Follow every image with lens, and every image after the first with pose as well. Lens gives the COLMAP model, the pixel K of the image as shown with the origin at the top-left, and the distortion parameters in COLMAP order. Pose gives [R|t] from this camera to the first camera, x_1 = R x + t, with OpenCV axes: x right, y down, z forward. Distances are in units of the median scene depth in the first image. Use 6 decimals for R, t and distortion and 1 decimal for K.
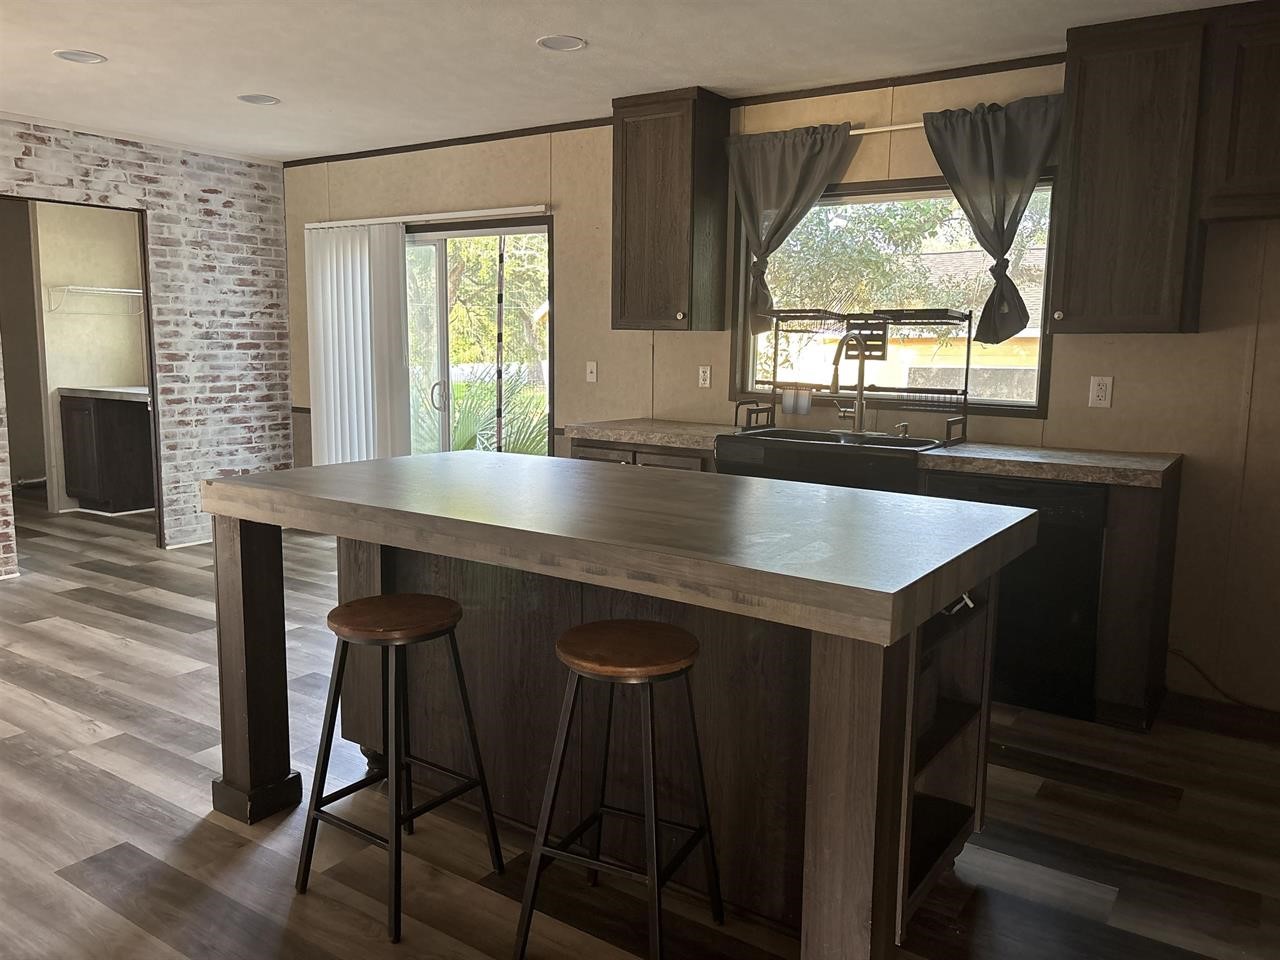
lens RADIAL K [[970.6, 0, 648.6], [0, 970.6, 482.2], [0, 0, 1]] dist [0.050217, -0.055022]
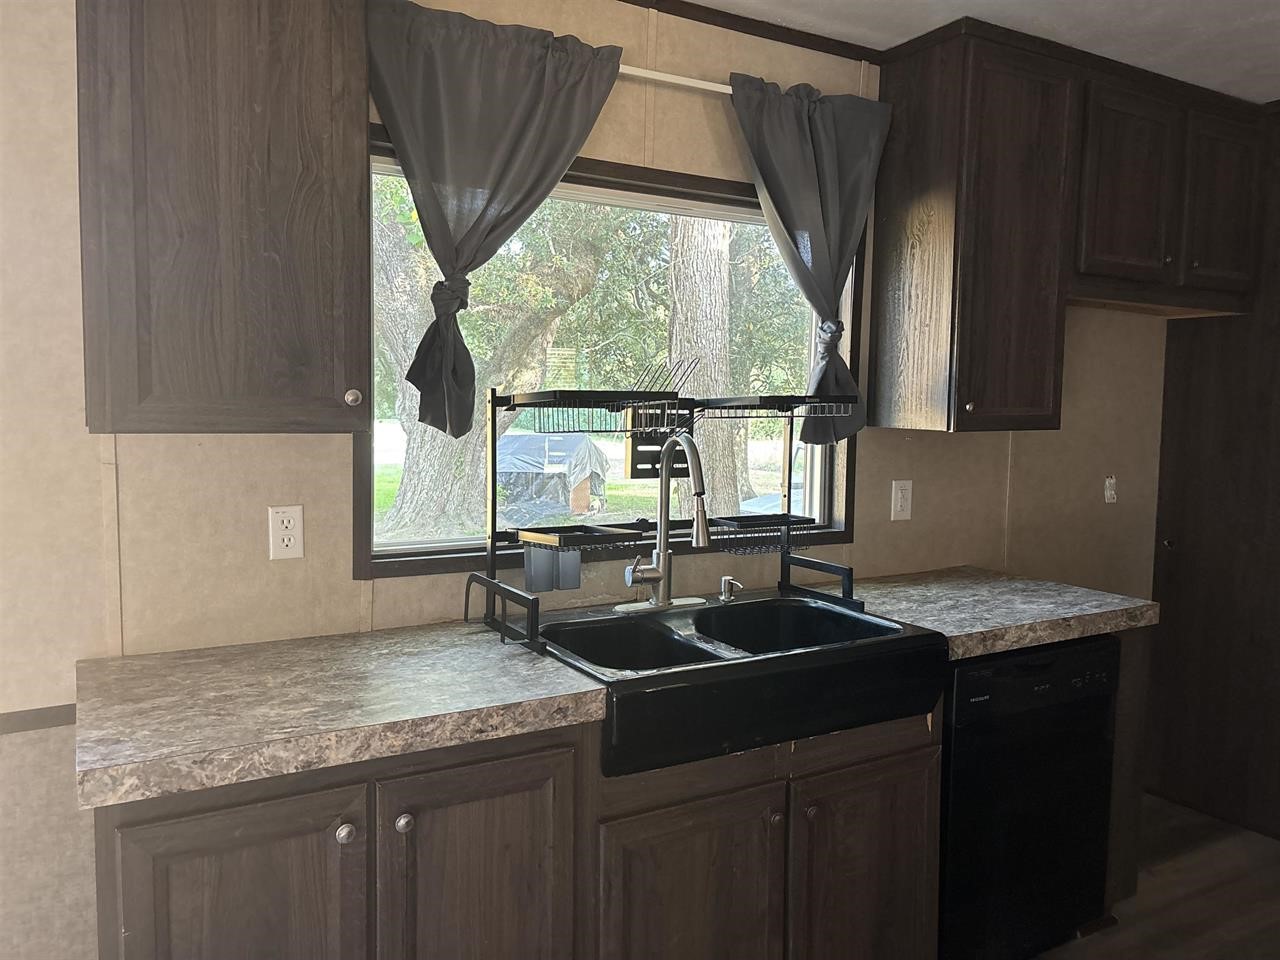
lens RADIAL K [[970.6, 0, 635.3], [0, 970.6, 467.6], [0, 0, 1]] dist [0.050217, -0.055022]
pose [[0.438382, -0.073390, 0.895787, -0.305829], [0.120625, 0.992448, 0.022278, -0.153178], [-0.890657, 0.098288, 0.443924, 0.802955]]
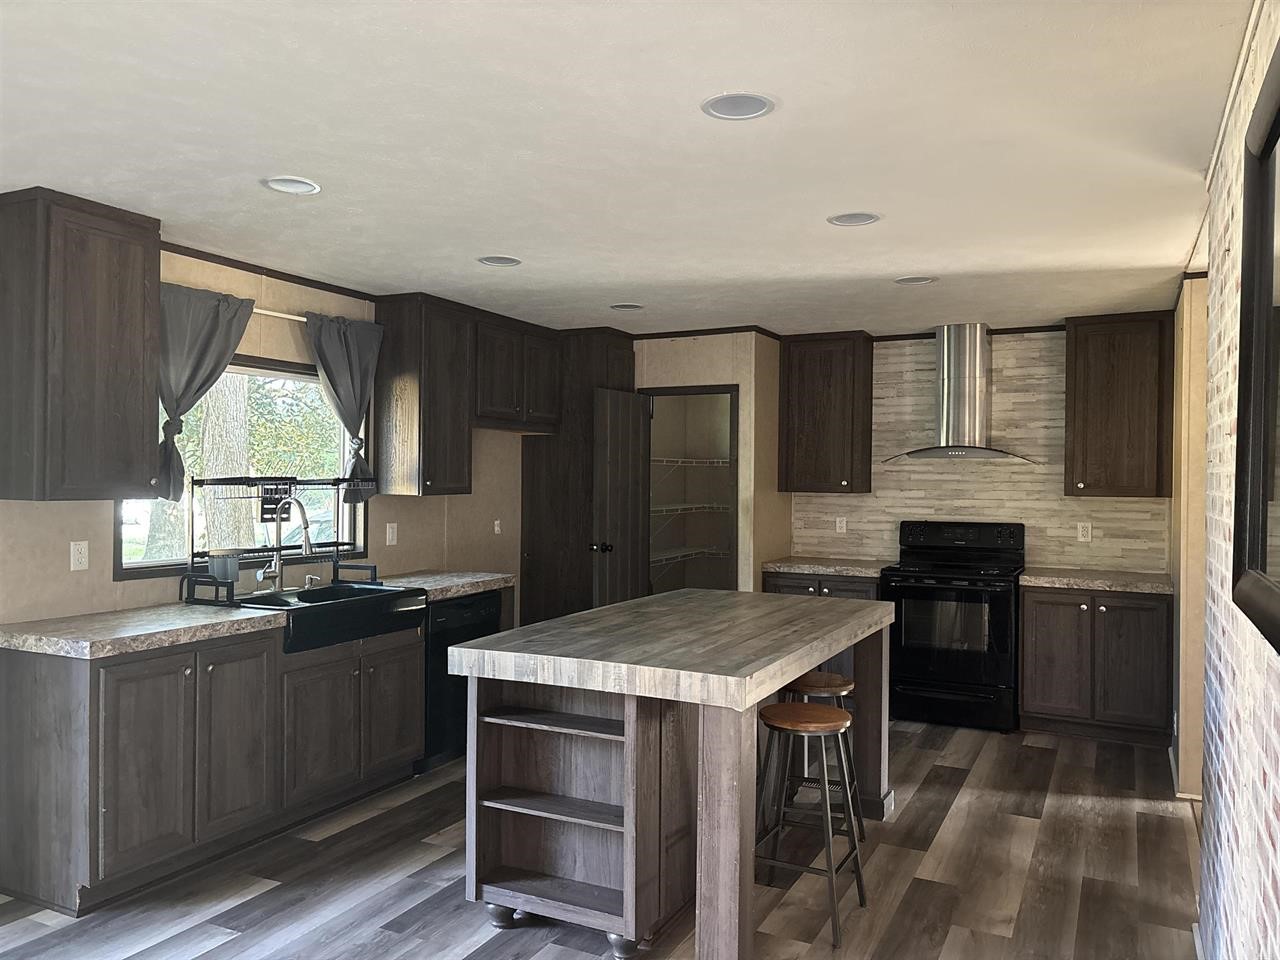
lens RADIAL K [[970.6, 0, 645.8], [0, 970.6, 480.0], [0, 0, 1]] dist [0.050217, -0.055022]
pose [[-0.138862, -0.018929, 0.990131, -0.935788], [0.129288, 0.990914, 0.037076, -0.166742], [-0.981836, 0.133161, -0.135153, 0.781002]]
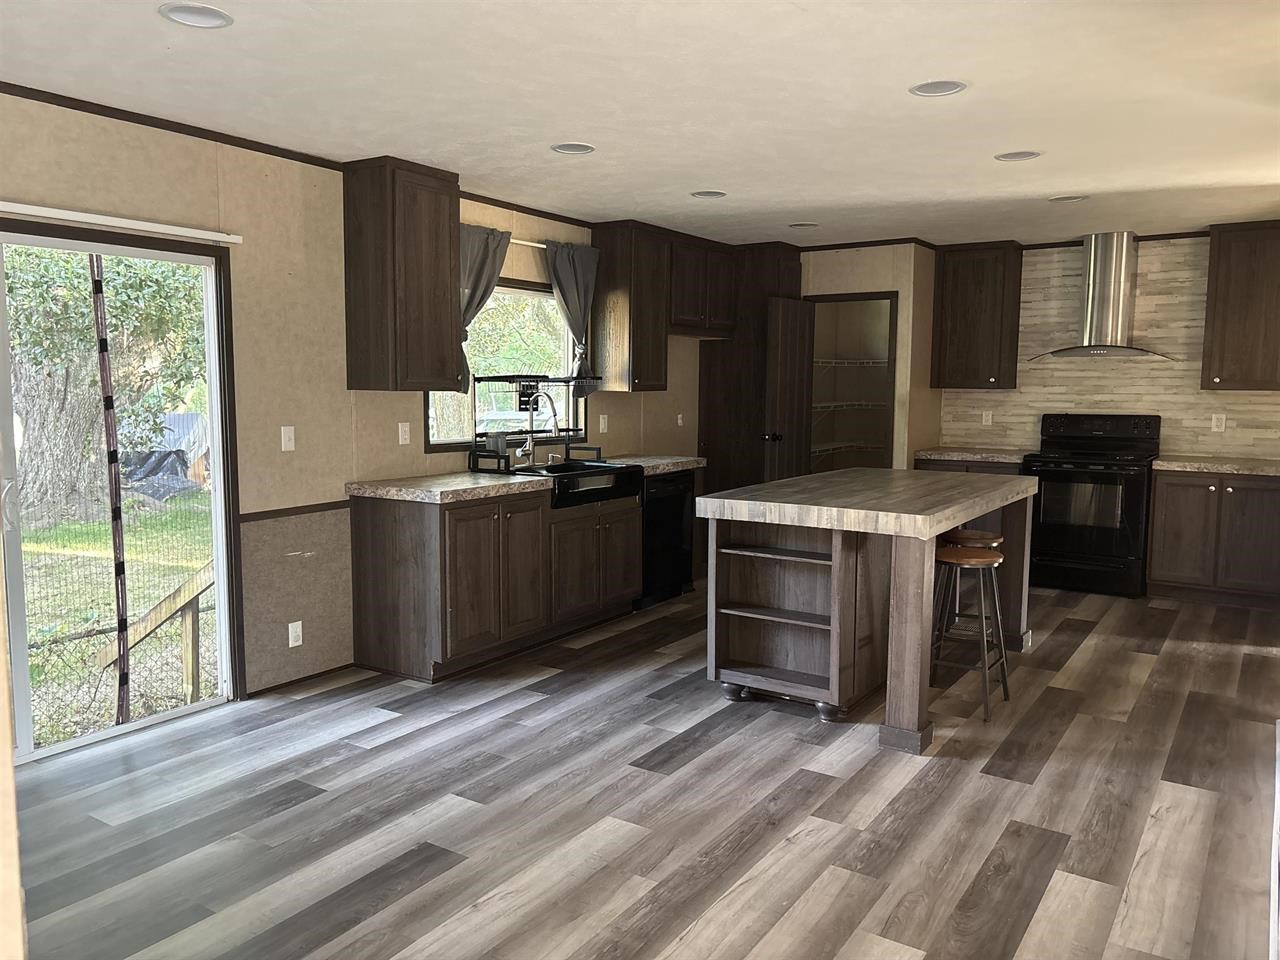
lens RADIAL K [[970.6, 0, 638.3], [0, 970.6, 483.7], [0, 0, 1]] dist [0.050217, -0.055022]
pose [[-0.011485, -0.119597, 0.992756, -1.186540], [0.136178, 0.983384, 0.120044, -0.176125], [-0.990618, 0.136570, 0.004992, 0.901458]]
